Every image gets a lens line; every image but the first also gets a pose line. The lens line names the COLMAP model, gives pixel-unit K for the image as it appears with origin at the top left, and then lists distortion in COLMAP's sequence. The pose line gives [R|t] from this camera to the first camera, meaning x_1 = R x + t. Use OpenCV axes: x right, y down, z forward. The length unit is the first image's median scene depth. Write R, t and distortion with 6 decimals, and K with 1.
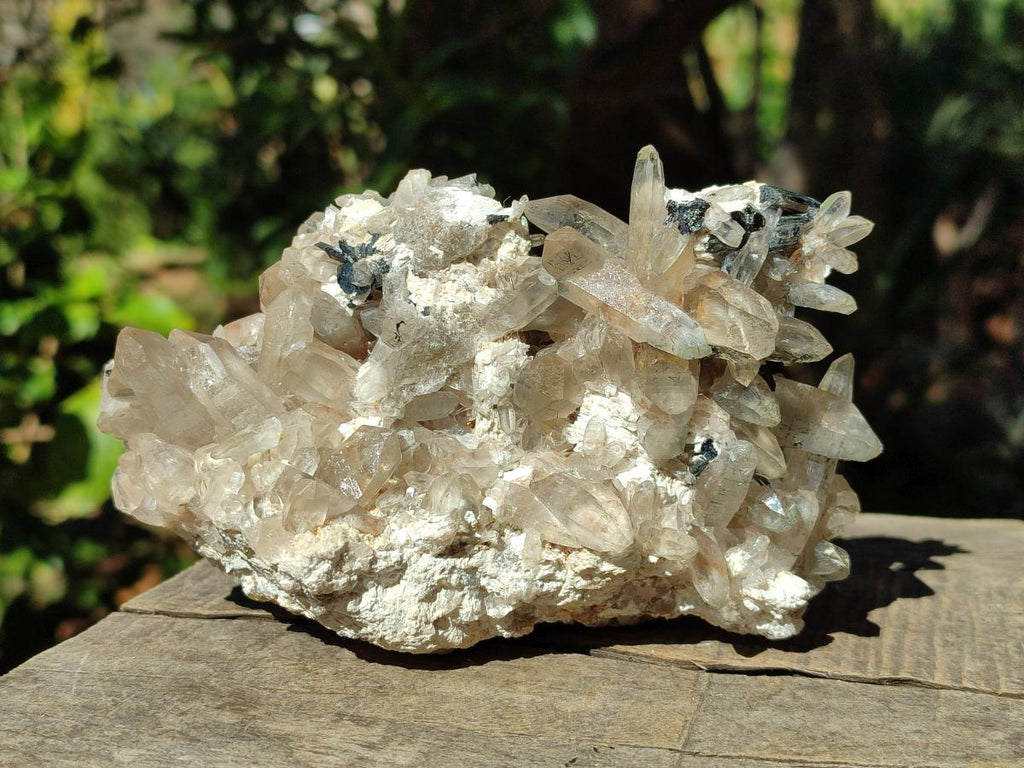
lens RADIAL K [[1573.3, 0, 482.8], [0, 1573.3, 394.2], [0, 0, 1]] dist [0.028700, 0.000000]
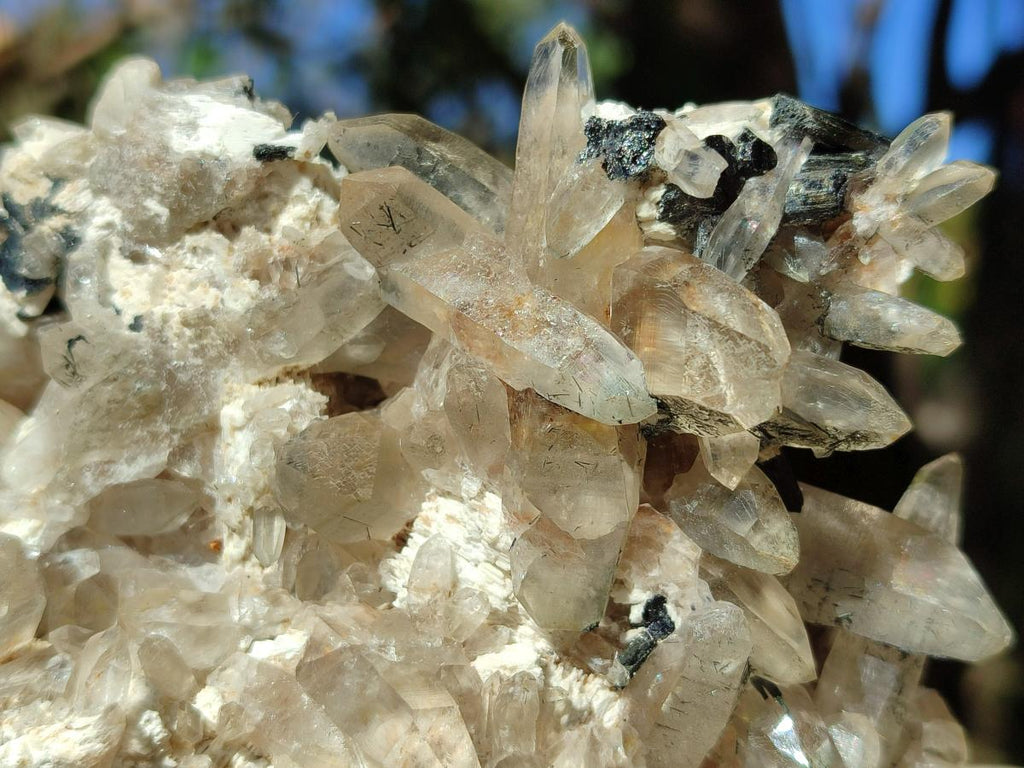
lens RADIAL K [[1573.3, 0, 532.4], [0, 1573.3, 379.2], [0, 0, 1]] dist [0.028700, 0.000000]
pose [[0.995699, 0.045329, -0.080806, 0.140874], [-0.057299, 0.986627, -0.152588, 0.039058], [0.072809, 0.156561, 0.984981, 0.494514]]
